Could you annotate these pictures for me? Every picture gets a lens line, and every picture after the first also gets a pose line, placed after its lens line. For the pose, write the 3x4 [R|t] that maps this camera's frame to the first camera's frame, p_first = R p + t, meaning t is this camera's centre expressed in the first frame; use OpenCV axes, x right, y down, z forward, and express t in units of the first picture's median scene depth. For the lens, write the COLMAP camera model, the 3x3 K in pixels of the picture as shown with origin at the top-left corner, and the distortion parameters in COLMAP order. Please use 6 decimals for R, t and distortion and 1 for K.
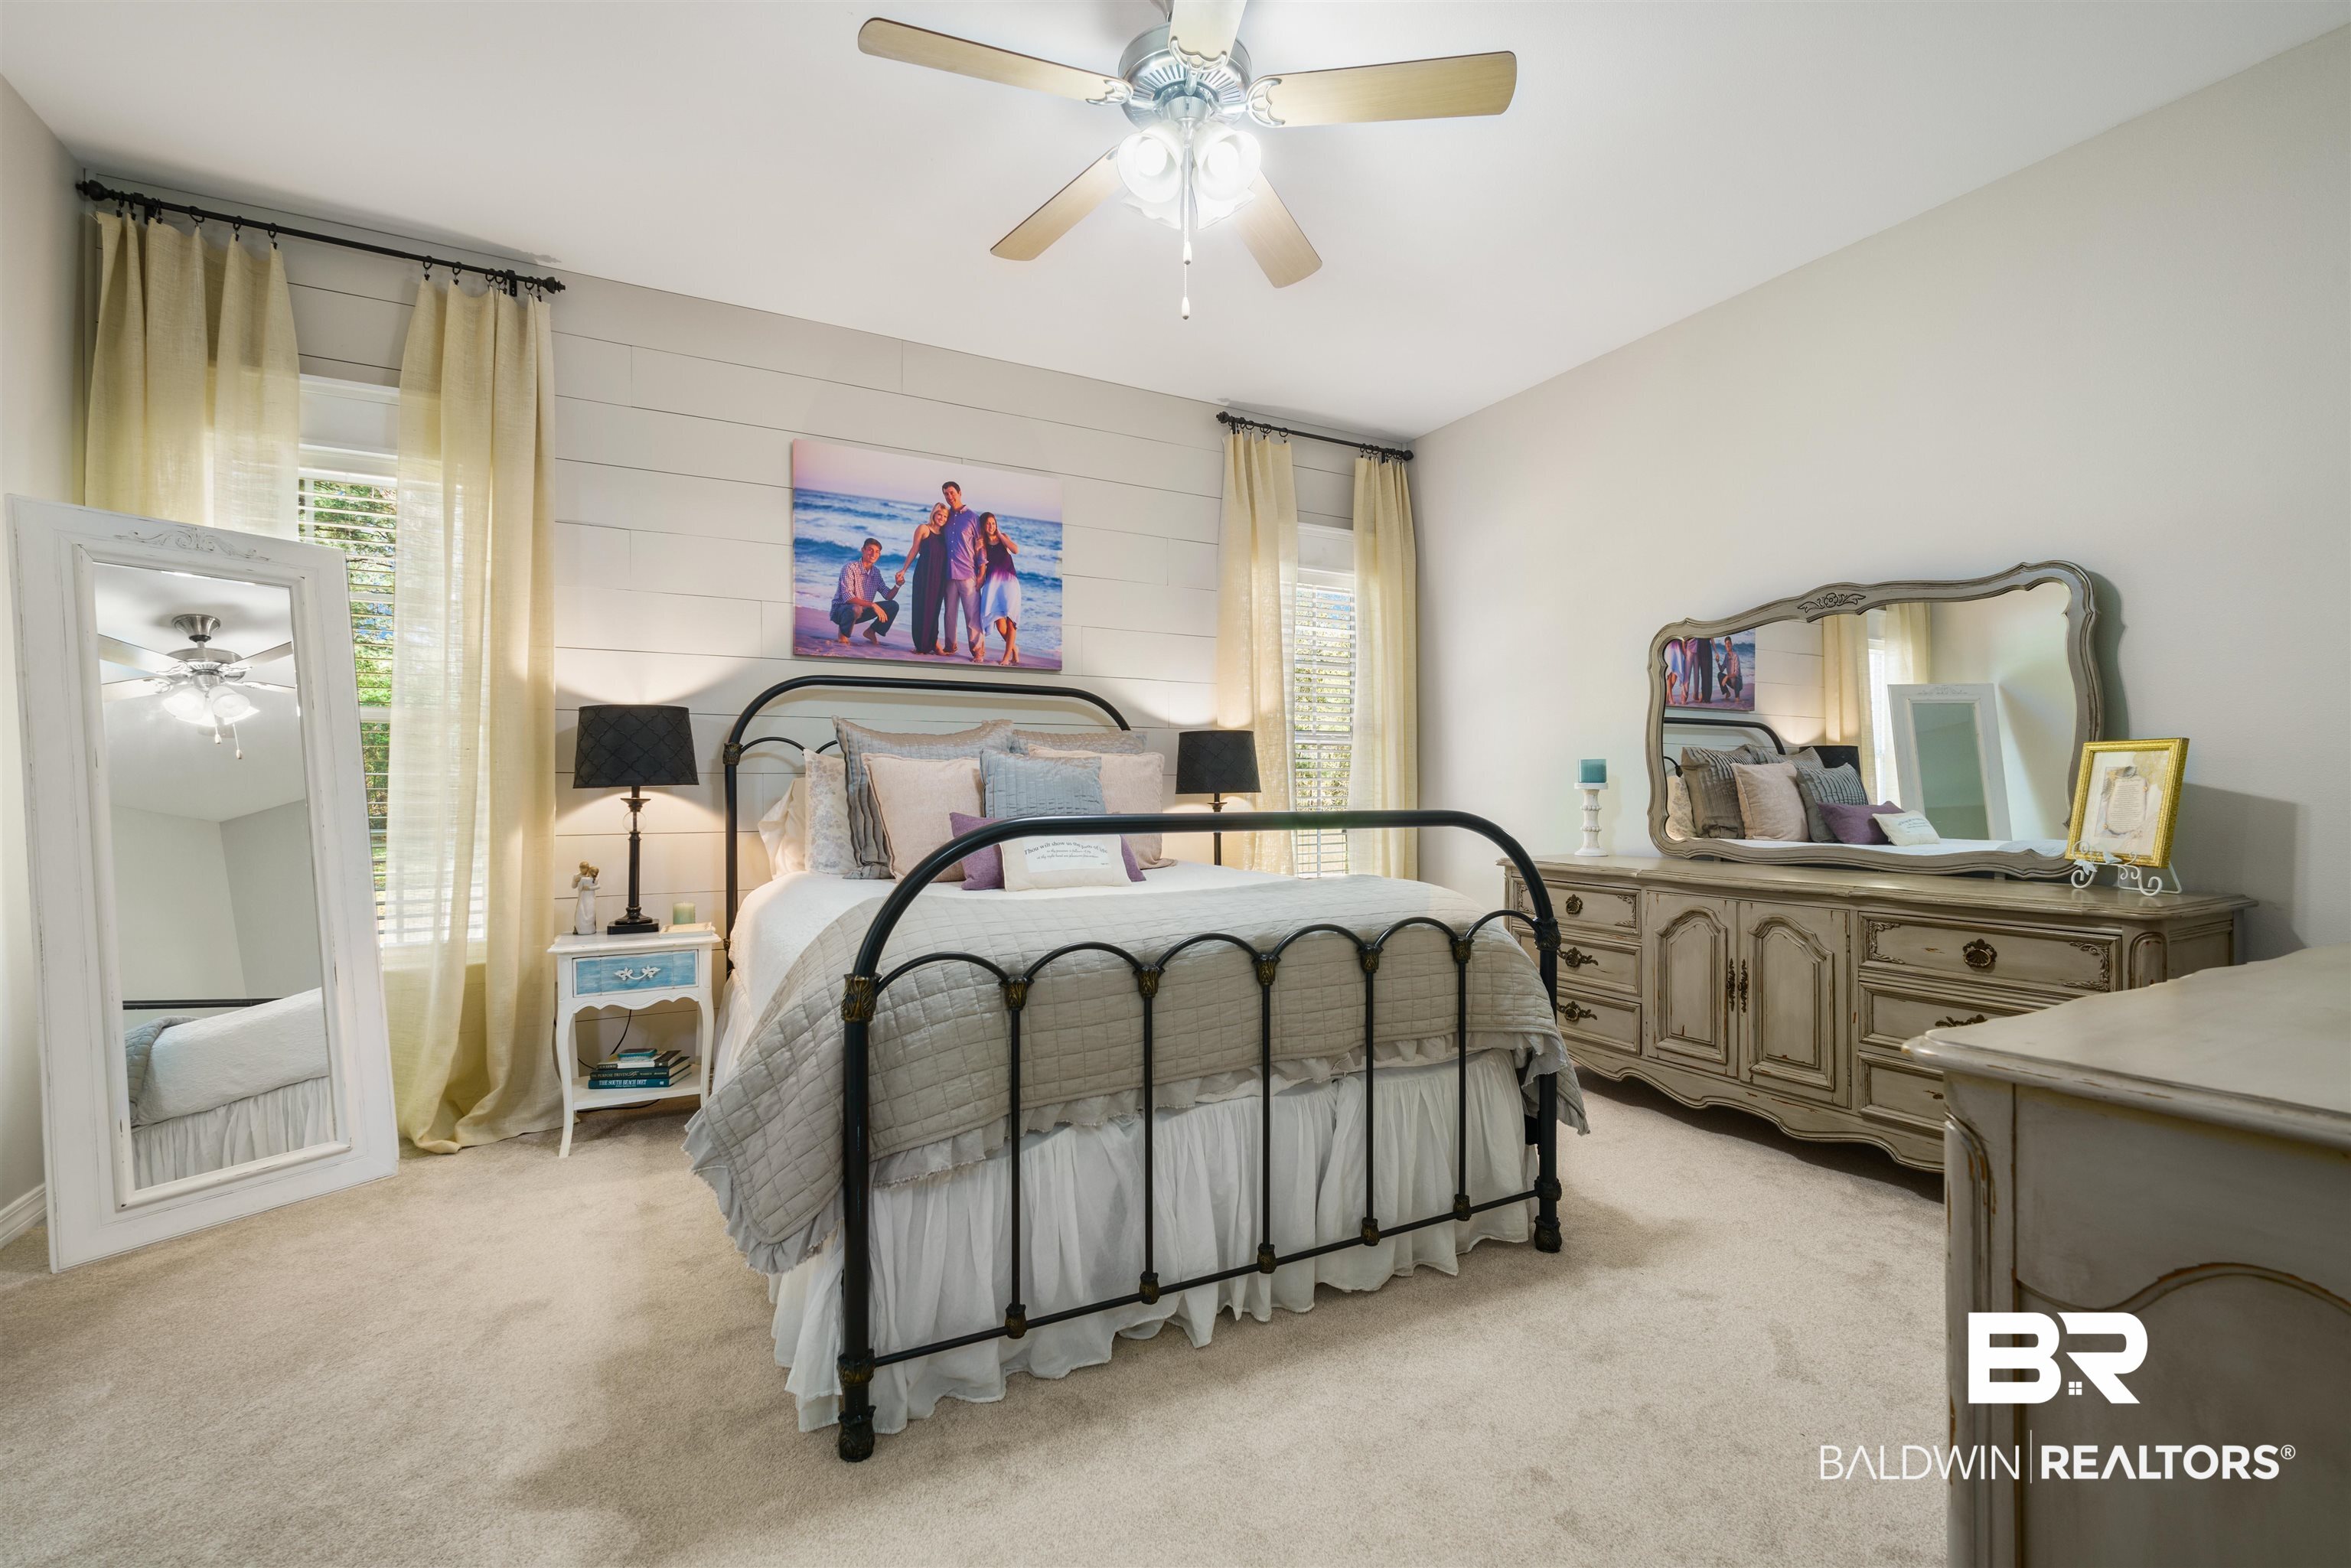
lens RADIAL K [[1020.3, 0, 1170.4], [0, 1020.3, 788.0], [0, 0, 1]] dist [0.001141, 0.000073]
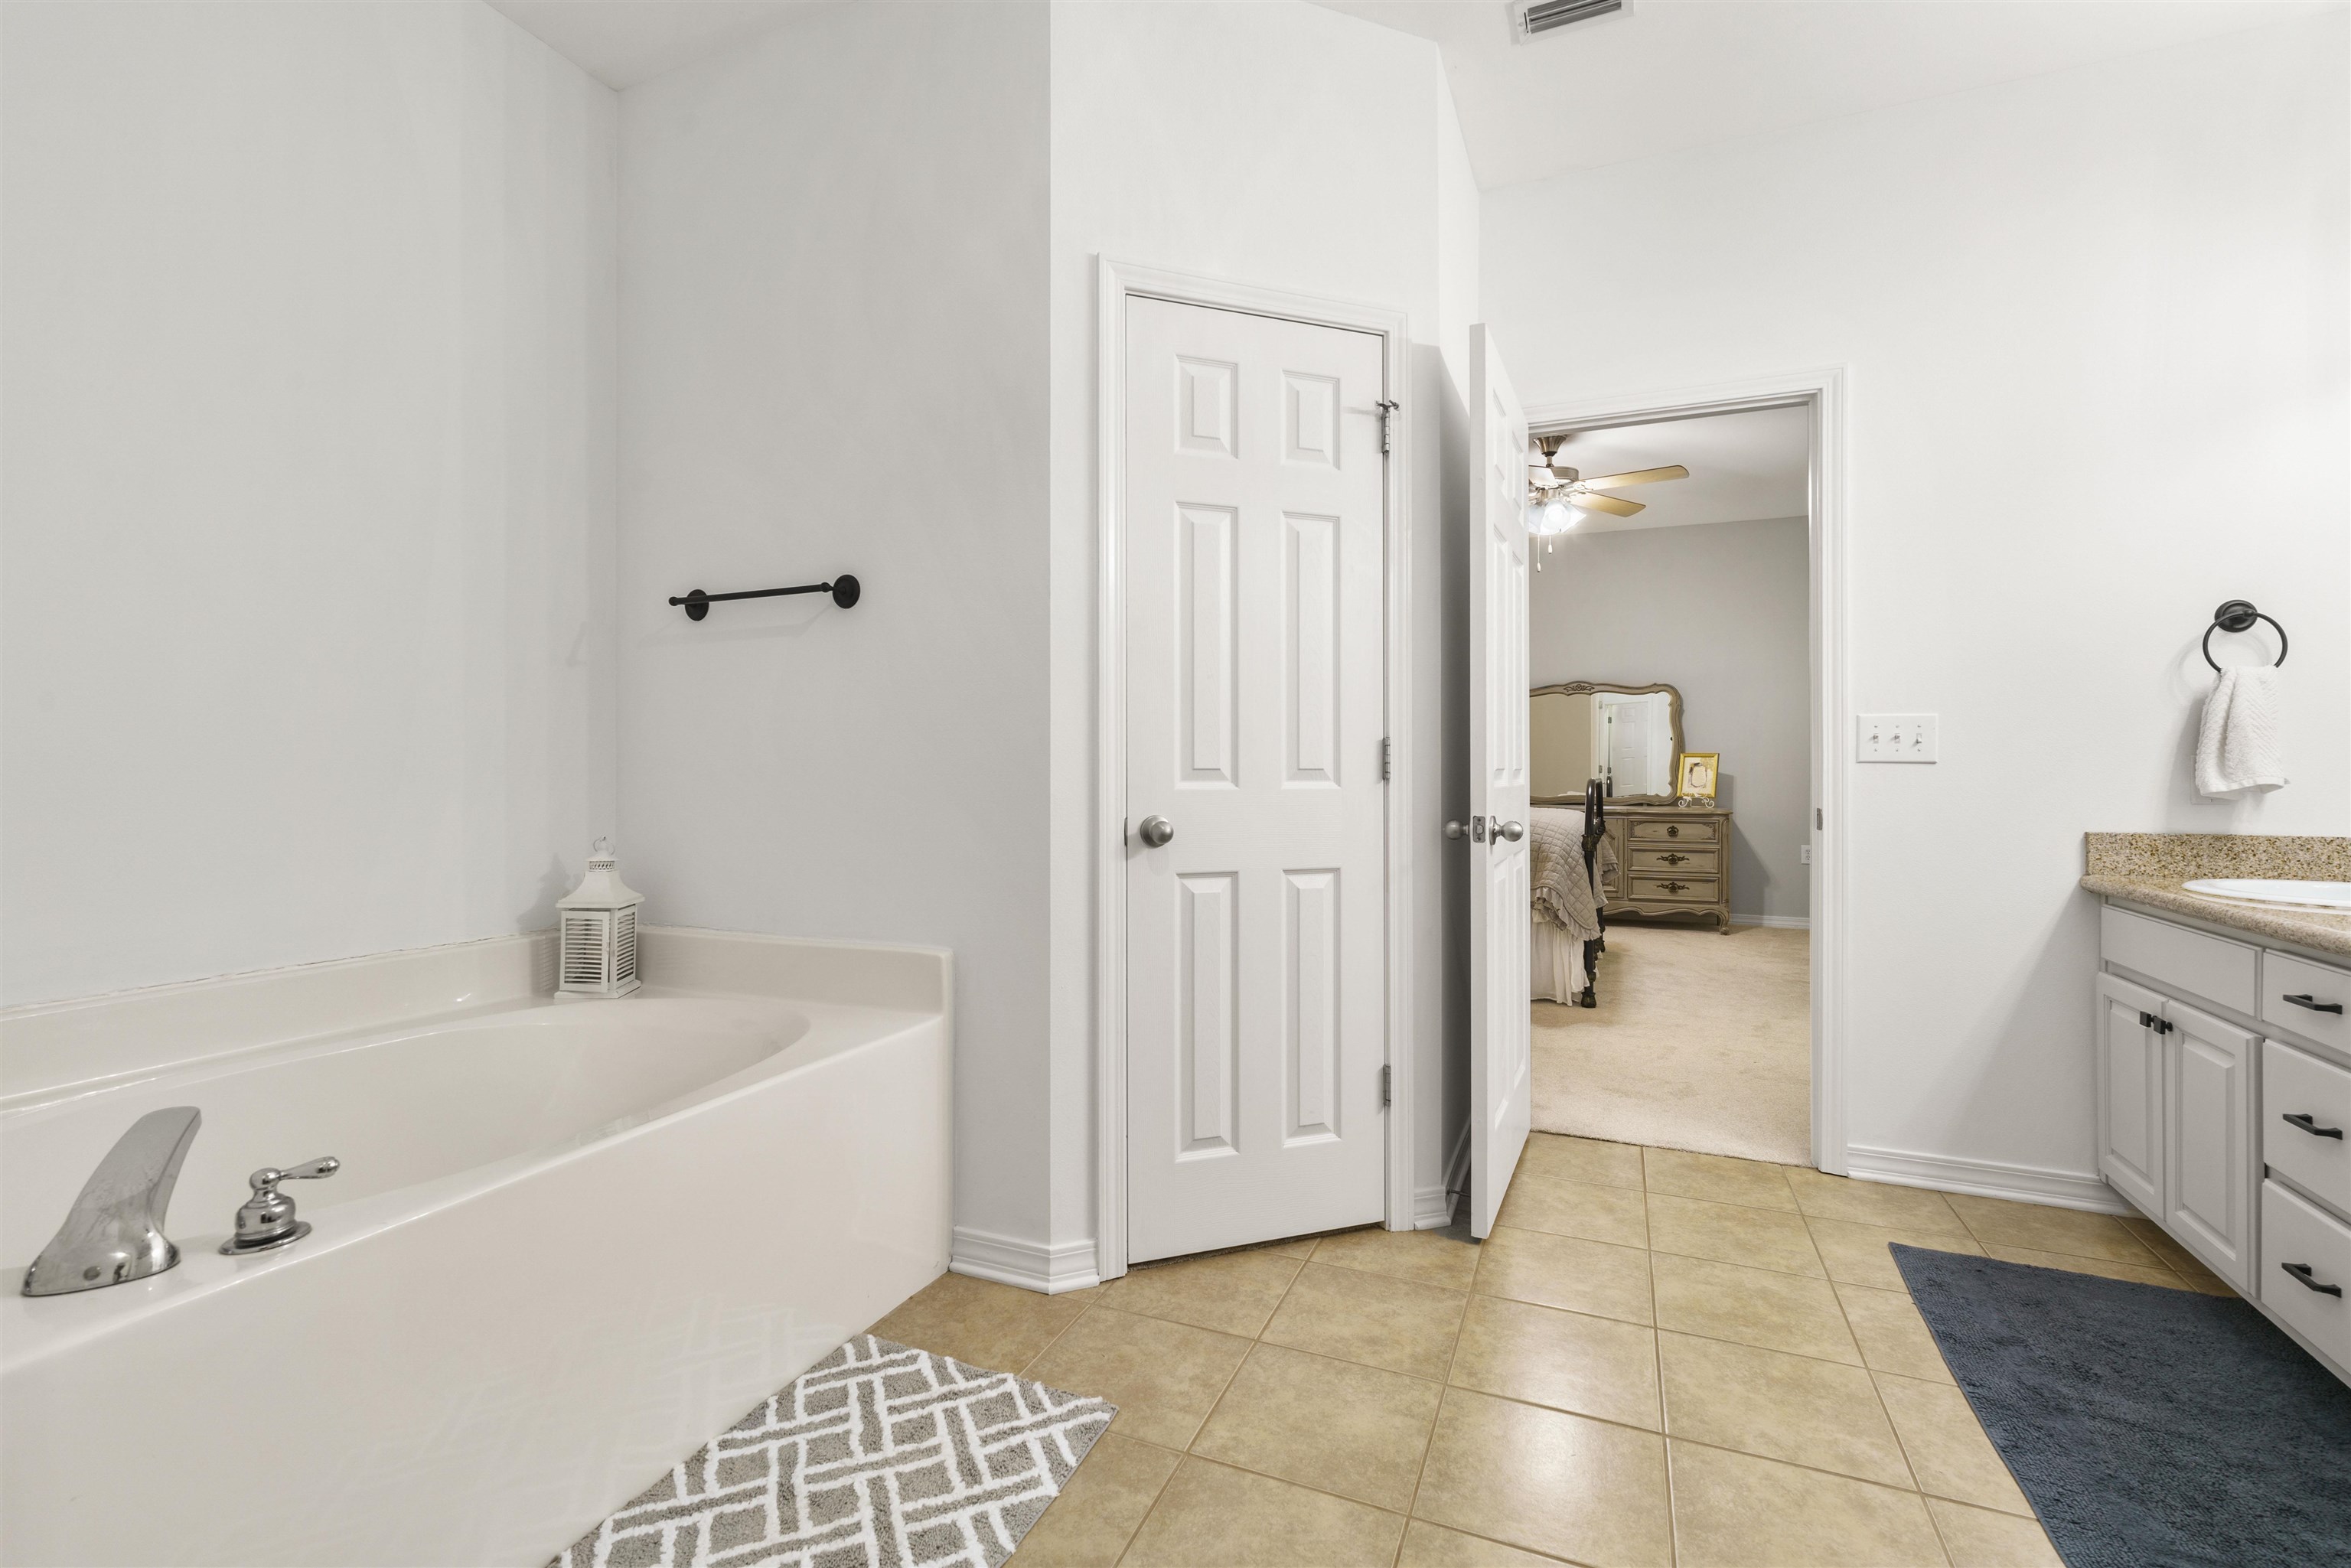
lens RADIAL K [[1020.3, 0, 1177.4], [0, 1020.3, 774.0], [0, 0, 1]] dist [0.001141, 0.000073]
pose [[0.782630, 0.000682, 0.622487, -1.979118], [-0.005870, 0.999963, 0.006285, 0.000945], [-0.622460, -0.008573, 0.782605, -0.313436]]
